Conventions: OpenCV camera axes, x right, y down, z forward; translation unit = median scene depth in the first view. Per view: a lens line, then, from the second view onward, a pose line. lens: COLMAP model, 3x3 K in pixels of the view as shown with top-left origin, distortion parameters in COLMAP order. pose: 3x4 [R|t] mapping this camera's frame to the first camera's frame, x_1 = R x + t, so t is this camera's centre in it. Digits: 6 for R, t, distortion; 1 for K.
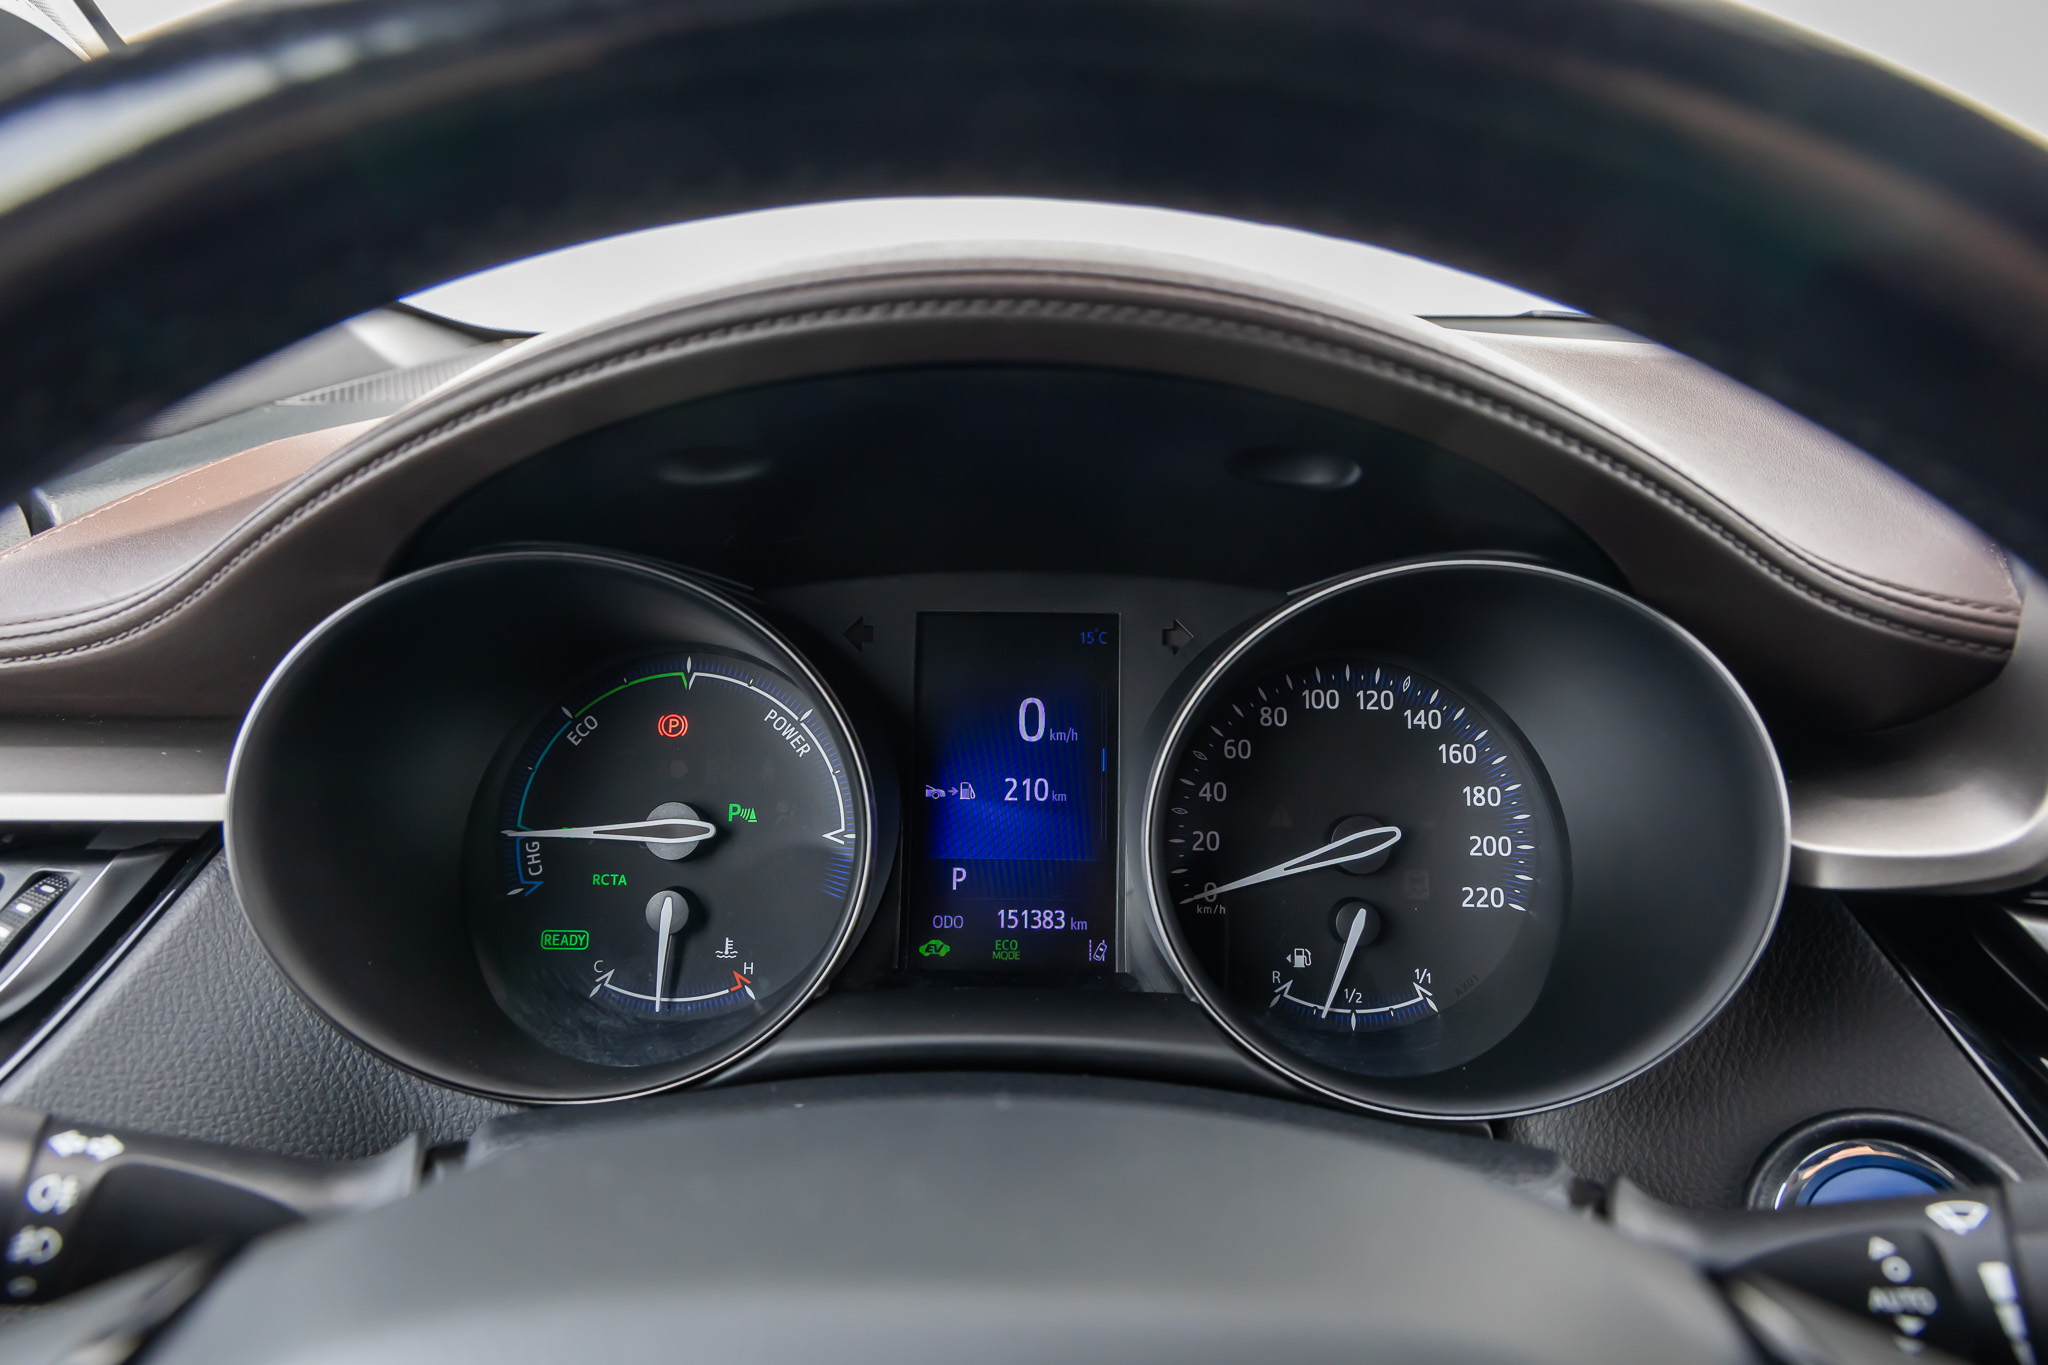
lens RADIAL K [[1317.2, 0, 1037.6], [0, 1317.2, 674.4], [0, 0, 1]] dist [0.027798, -0.010251]
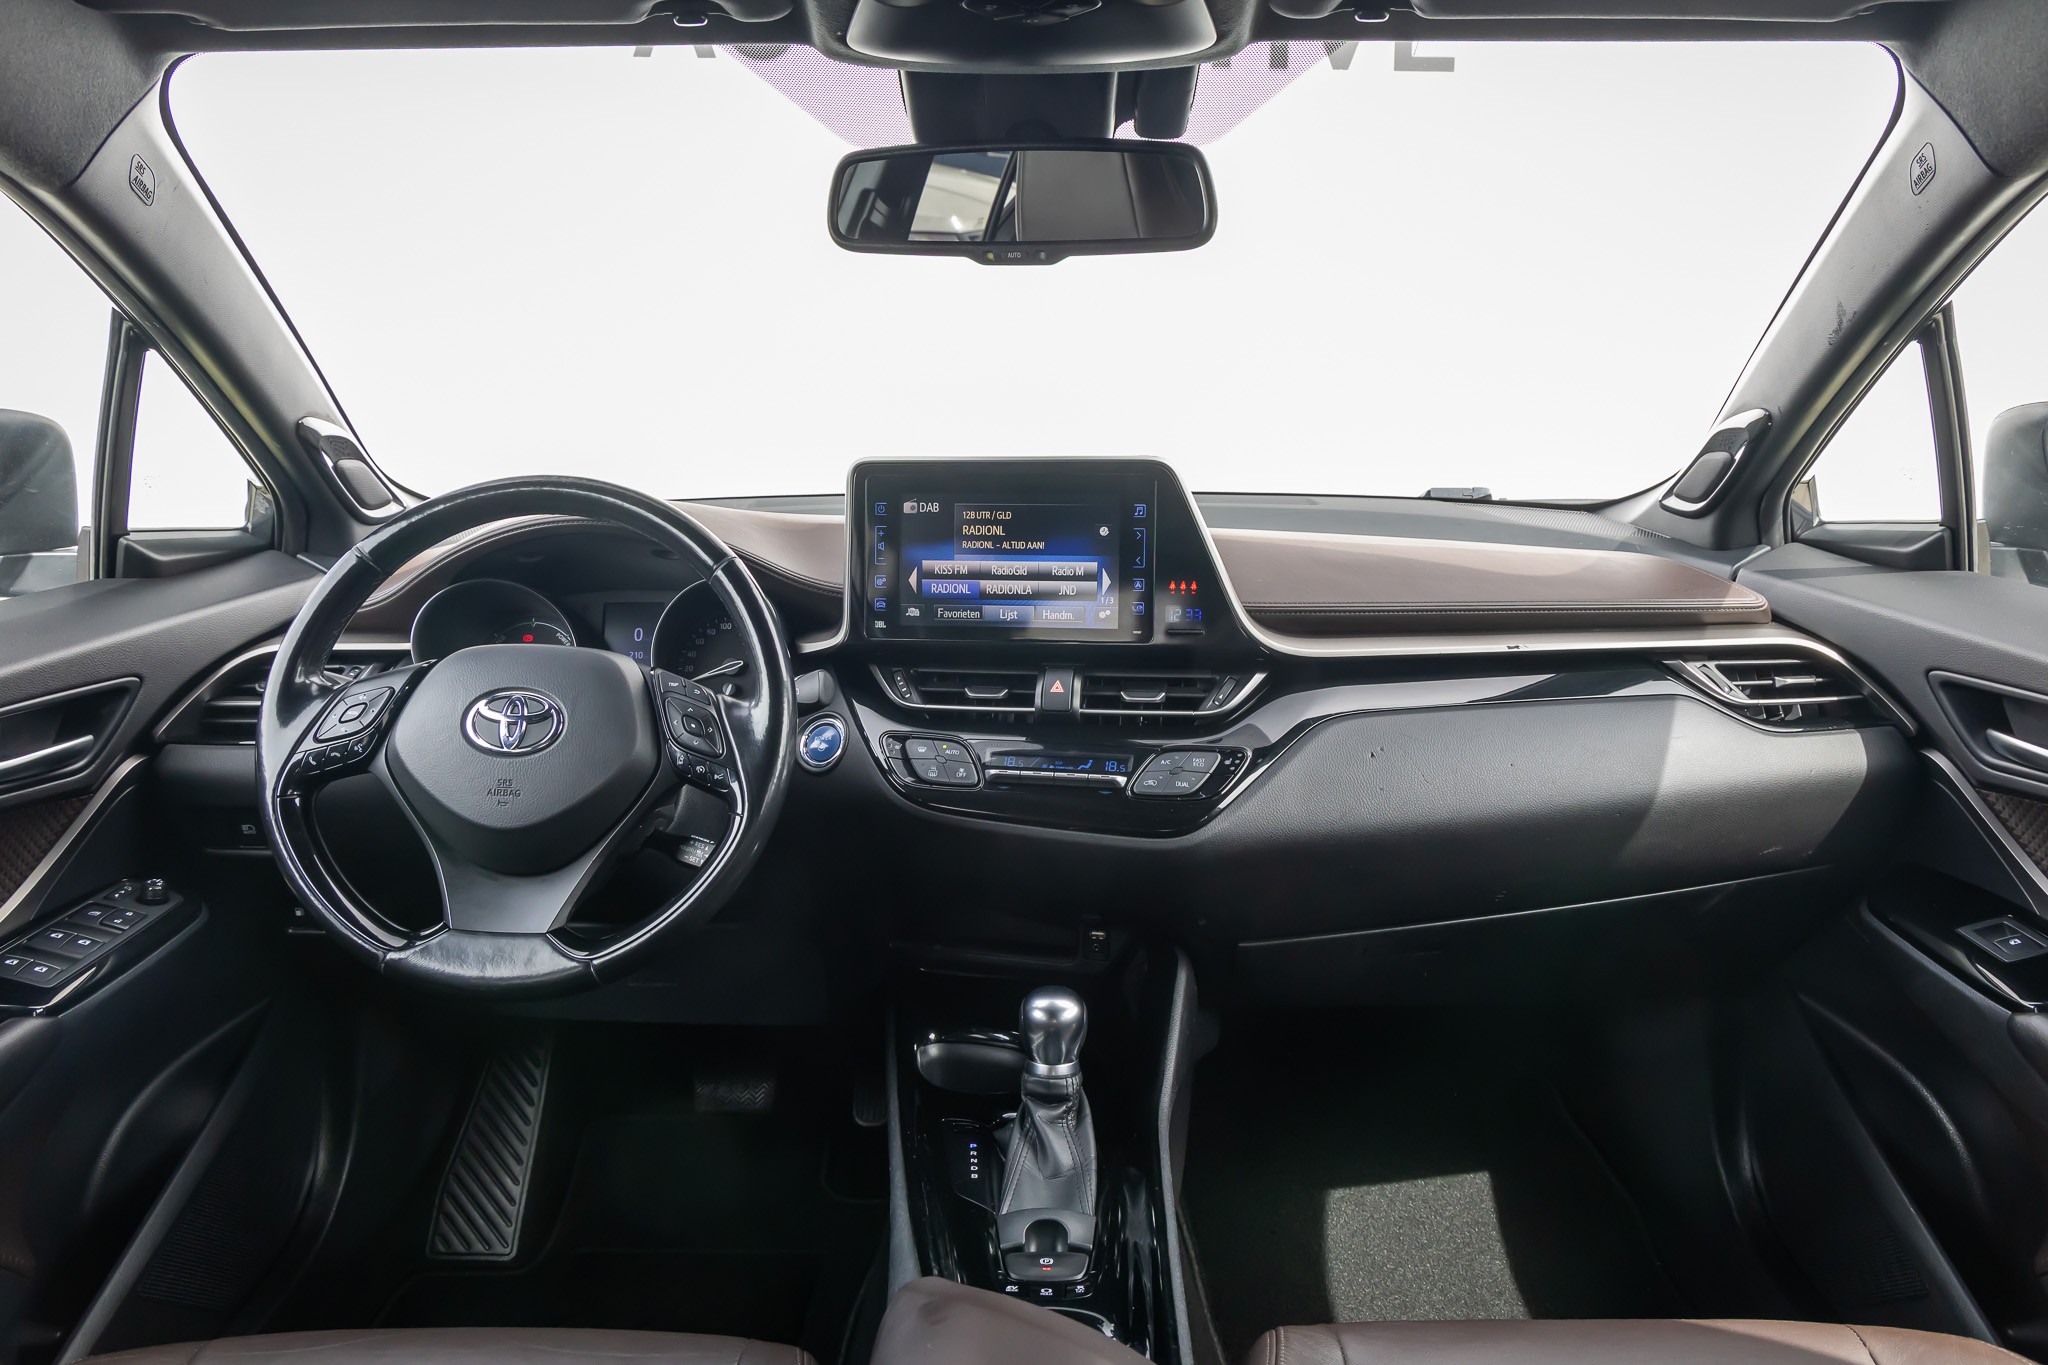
lens RADIAL K [[1428.1, 0, 1058.6], [0, 1428.1, 662.4], [0, 0, 1]] dist [0.003697, -0.002527]
pose [[0.999571, -0.020750, 0.020660, 1.213662], [0.022588, 0.995398, -0.093127, 0.579295], [-0.018632, 0.093554, 0.995440, -3.192330]]
